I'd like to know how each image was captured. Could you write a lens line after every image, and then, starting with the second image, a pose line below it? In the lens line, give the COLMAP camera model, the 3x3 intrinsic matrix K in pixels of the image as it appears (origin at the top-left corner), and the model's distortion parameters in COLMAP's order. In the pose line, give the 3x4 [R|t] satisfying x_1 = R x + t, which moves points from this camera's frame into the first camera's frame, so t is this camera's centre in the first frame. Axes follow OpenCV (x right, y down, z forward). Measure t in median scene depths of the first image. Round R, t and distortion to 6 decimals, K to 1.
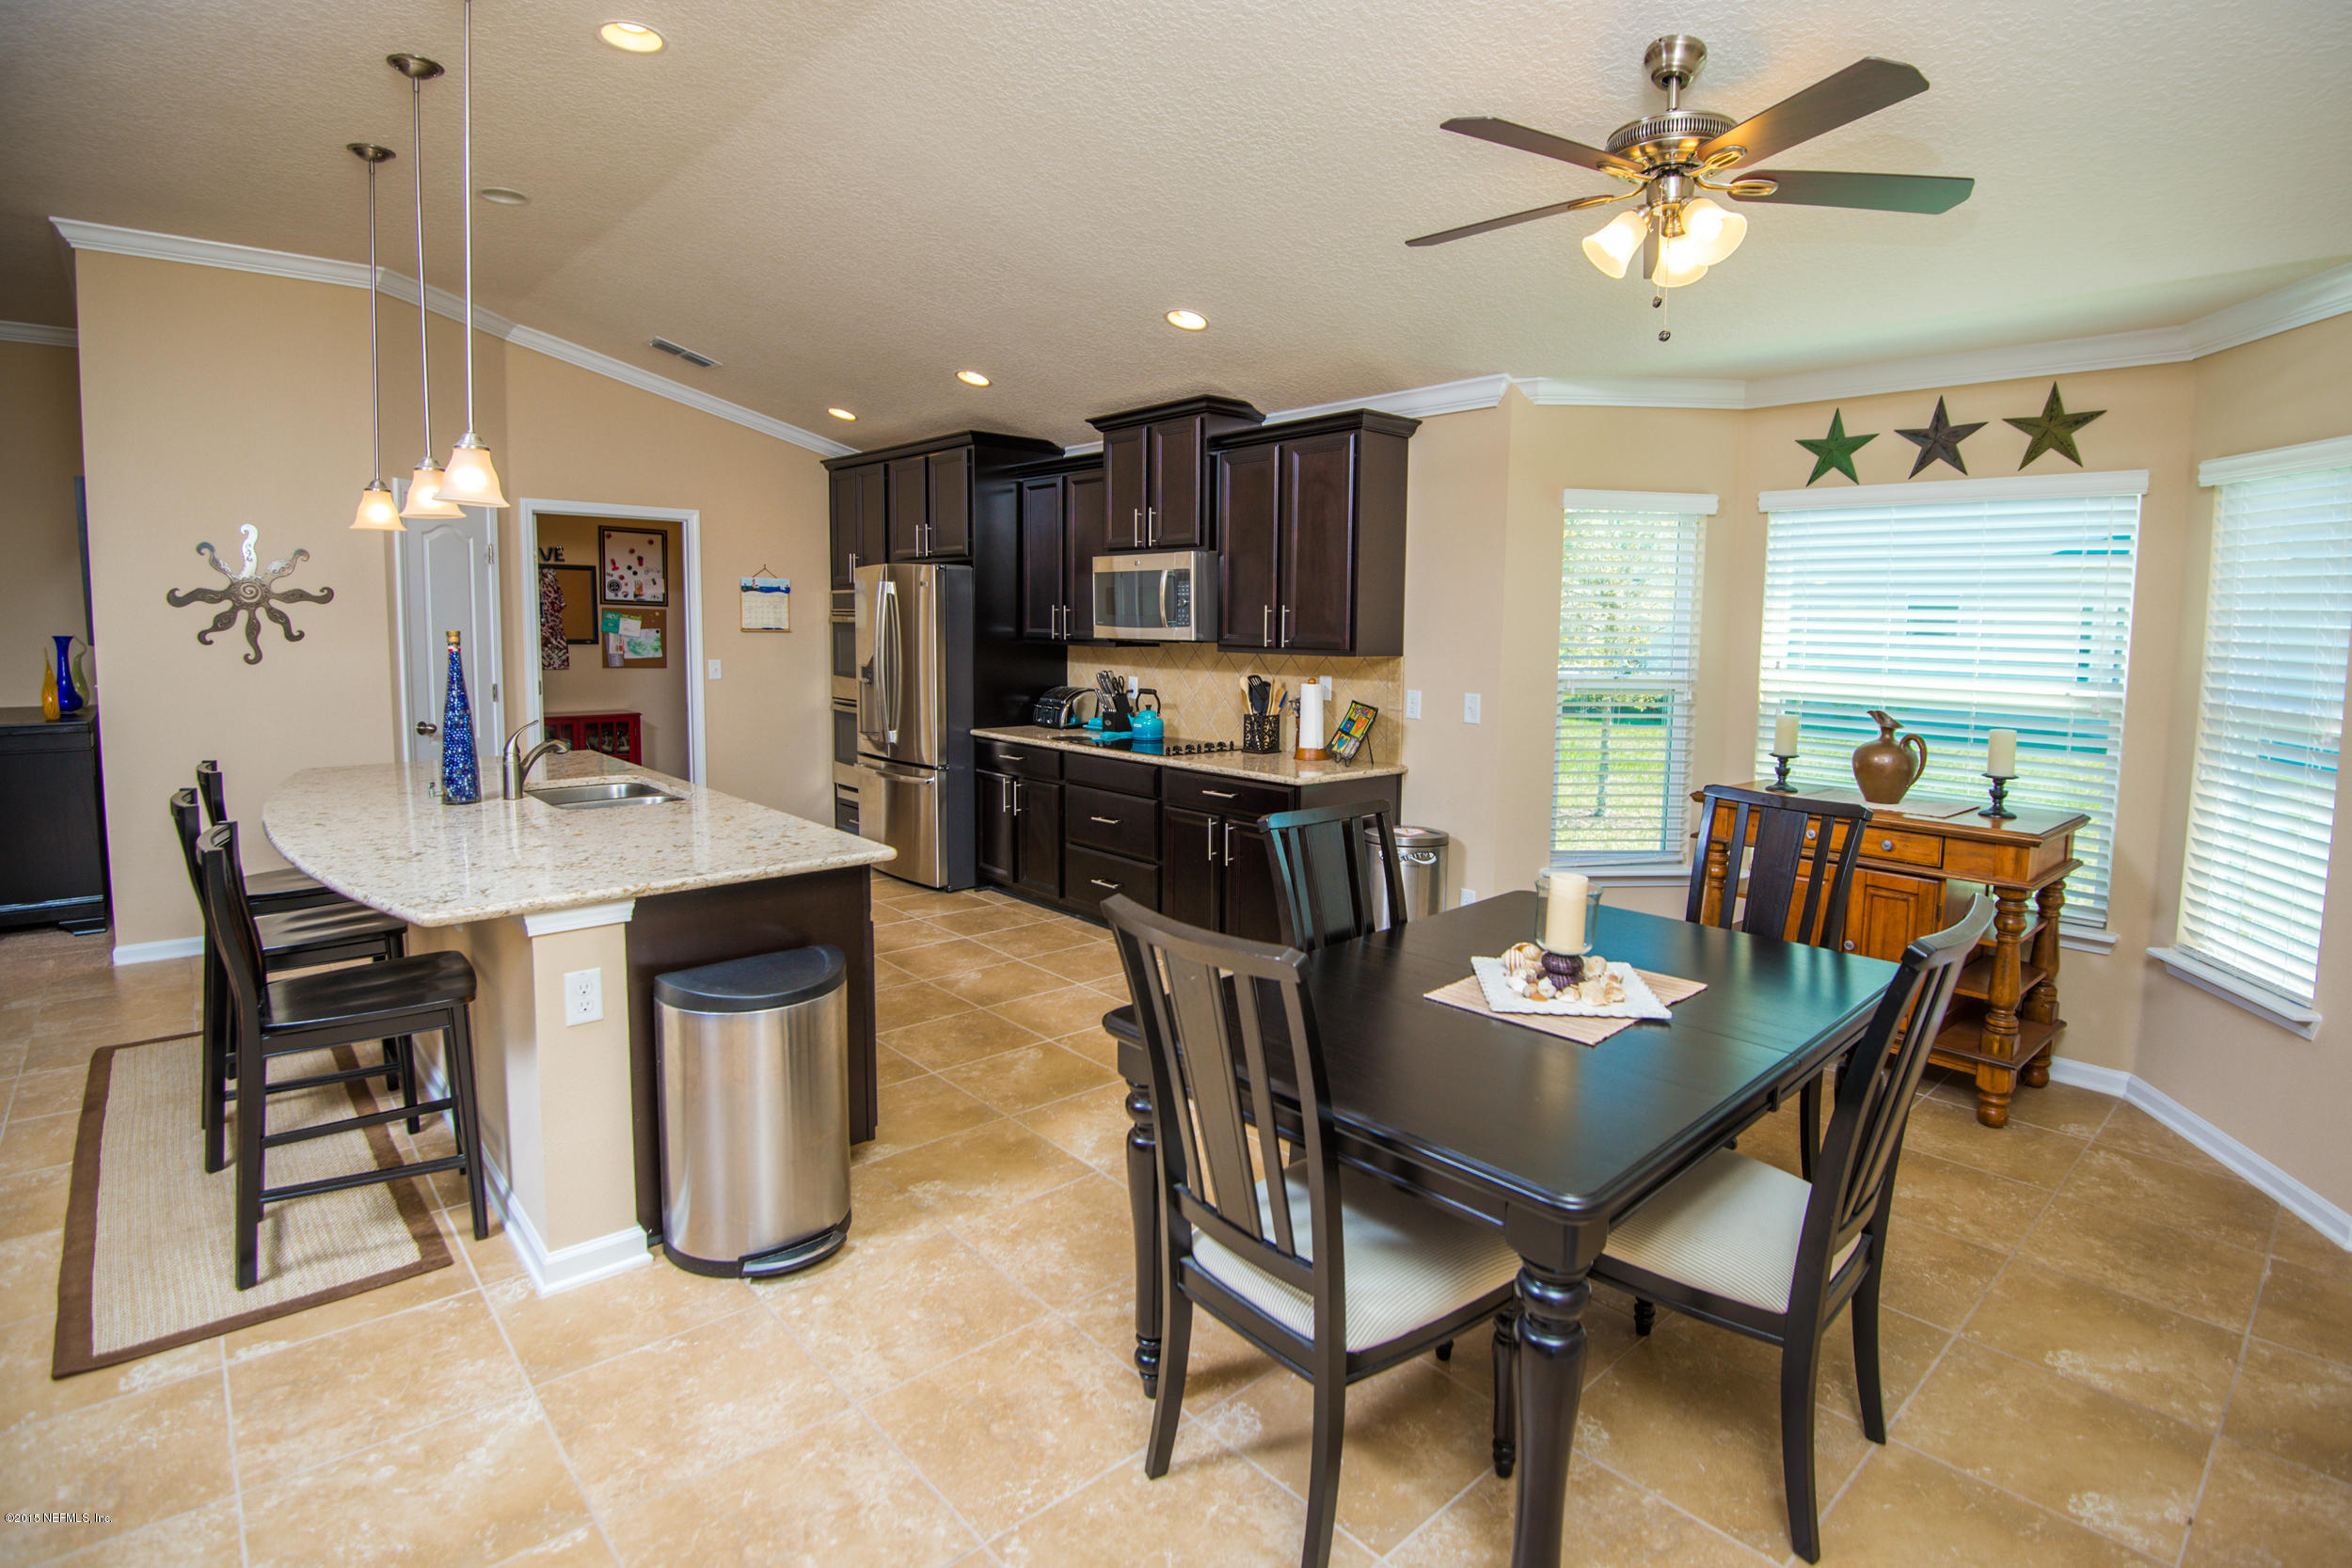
lens RADIAL K [[1136.7, 0, 1167.0], [0, 1136.7, 763.4], [0, 0, 1]] dist [-0.002707, -0.012346]
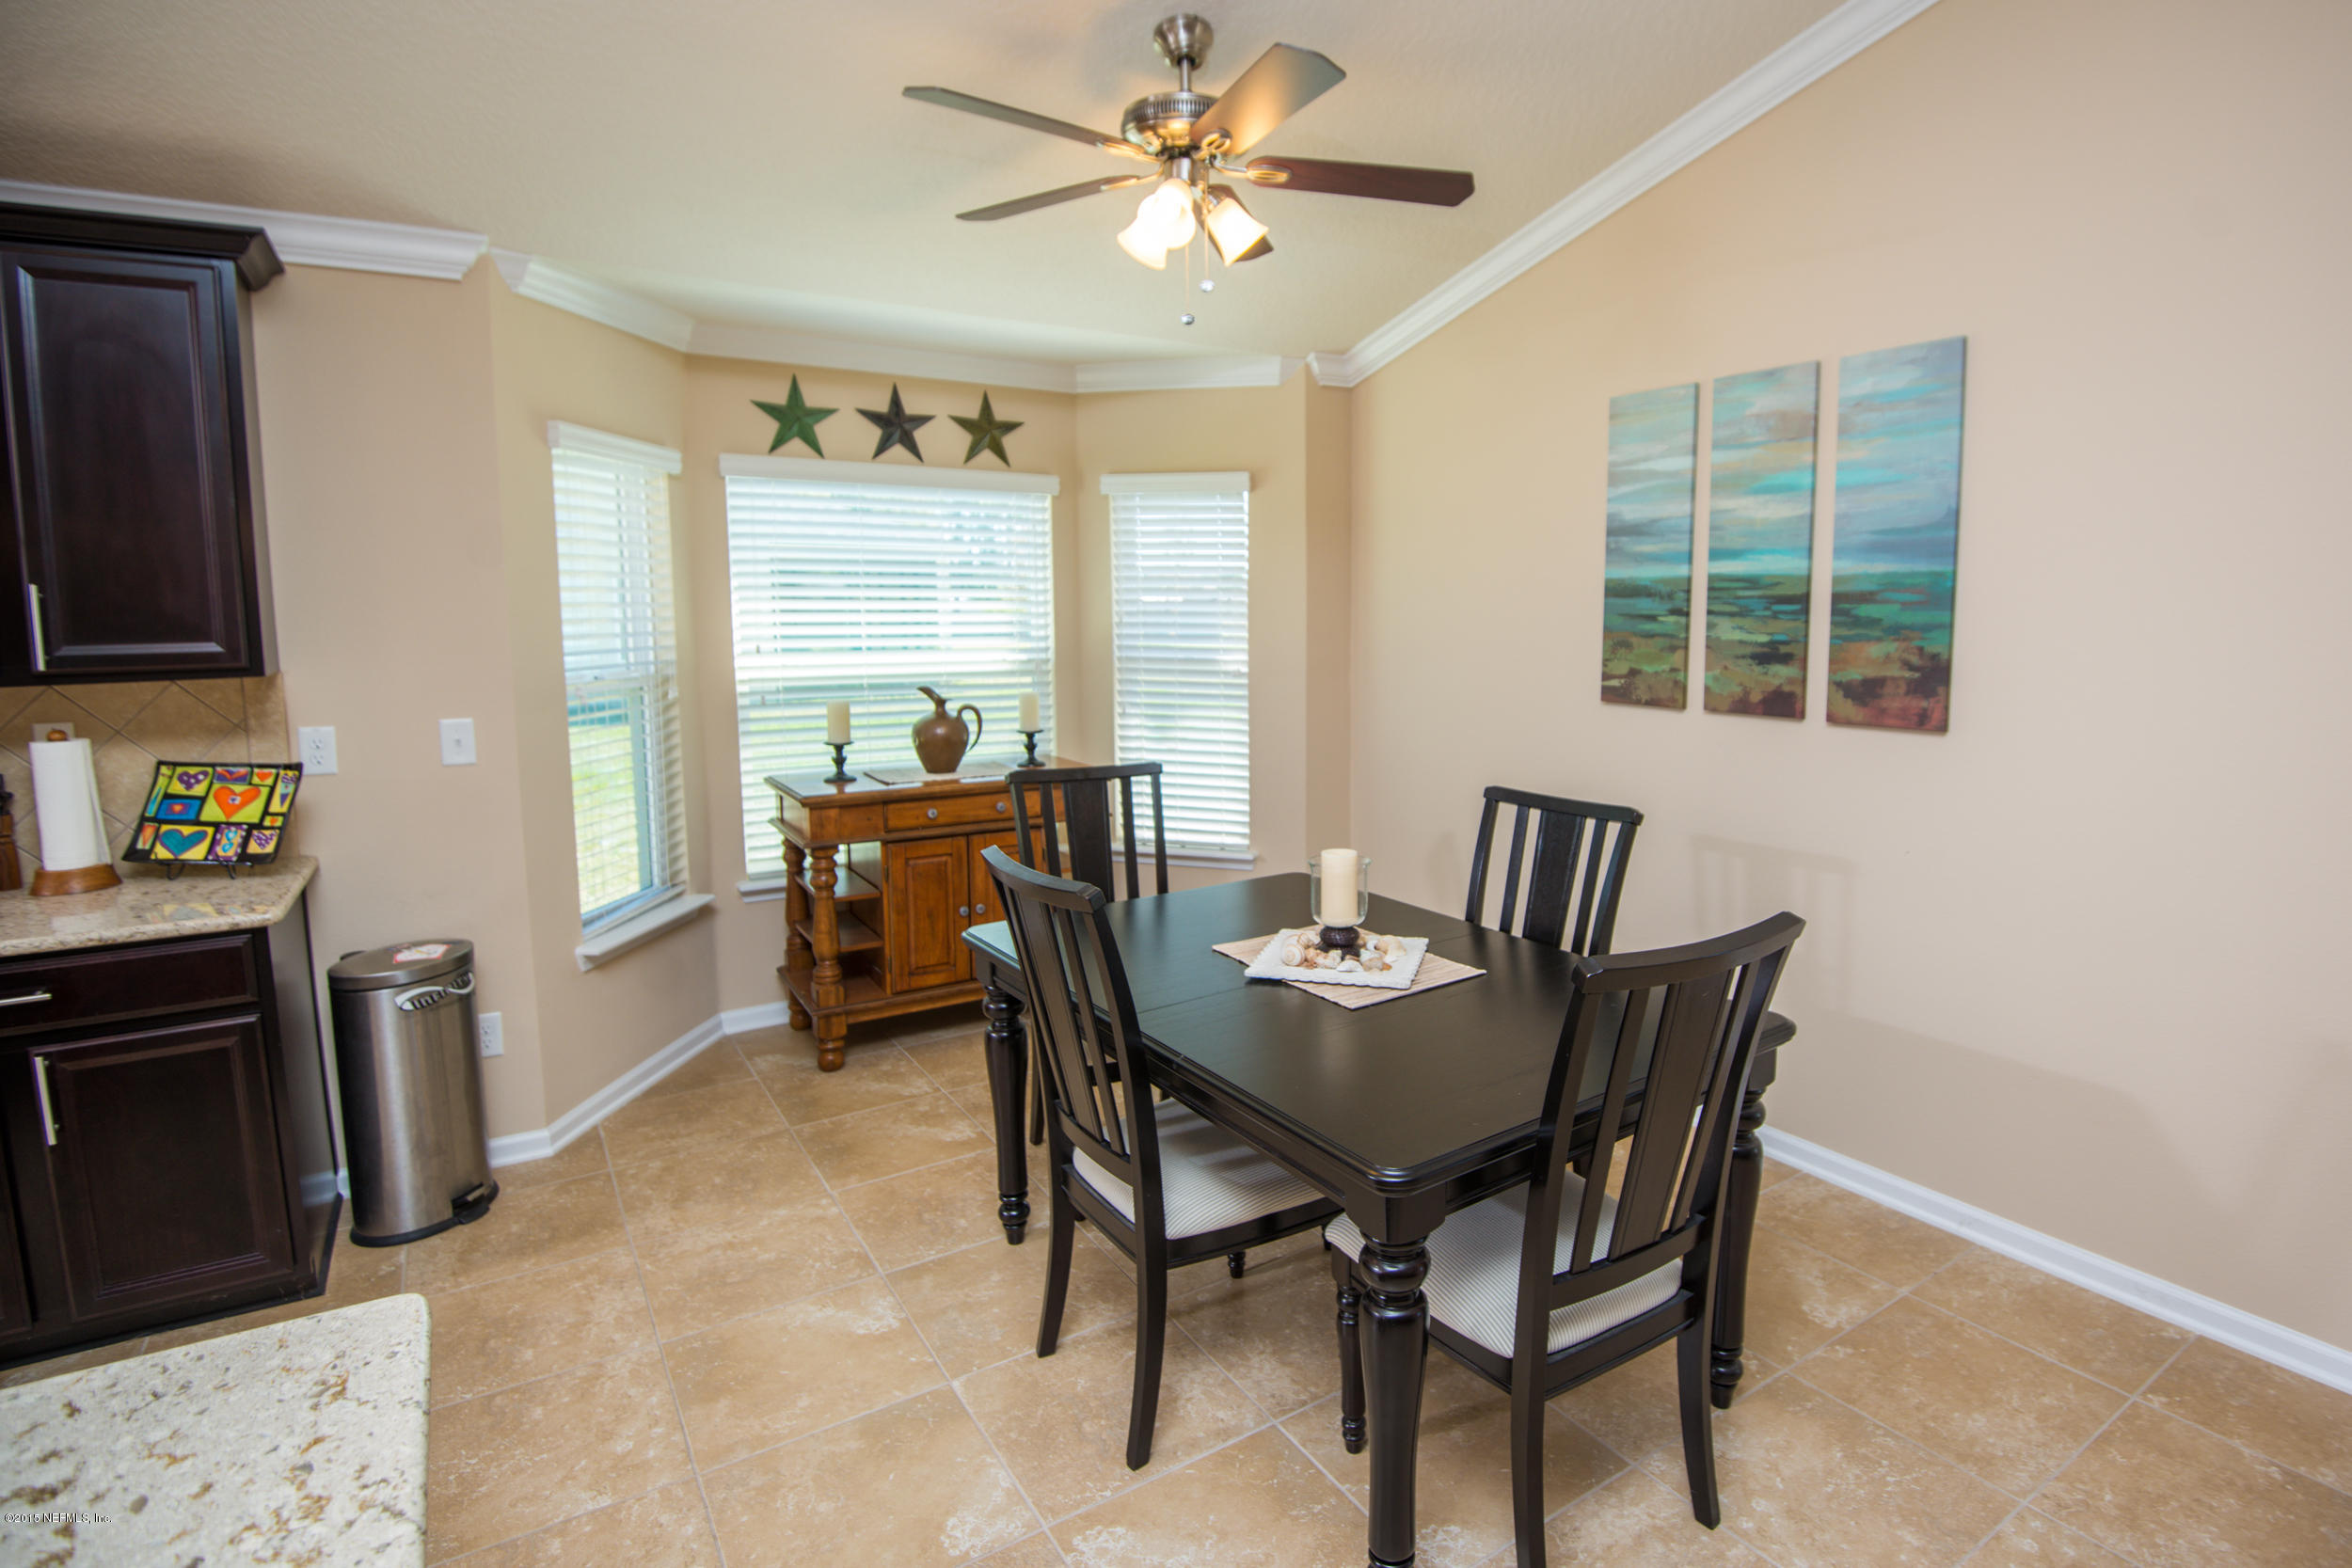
lens RADIAL K [[1302.0, 0, 1176.0], [0, 1302.0, 784.0], [0, 0, 1]] dist [-0.005799, -0.000516]
pose [[0.126895, -0.149017, 0.980659, -0.473675], [0.129440, 0.982685, 0.132576, -0.079328], [-0.983434, 0.110113, 0.143986, 0.558815]]
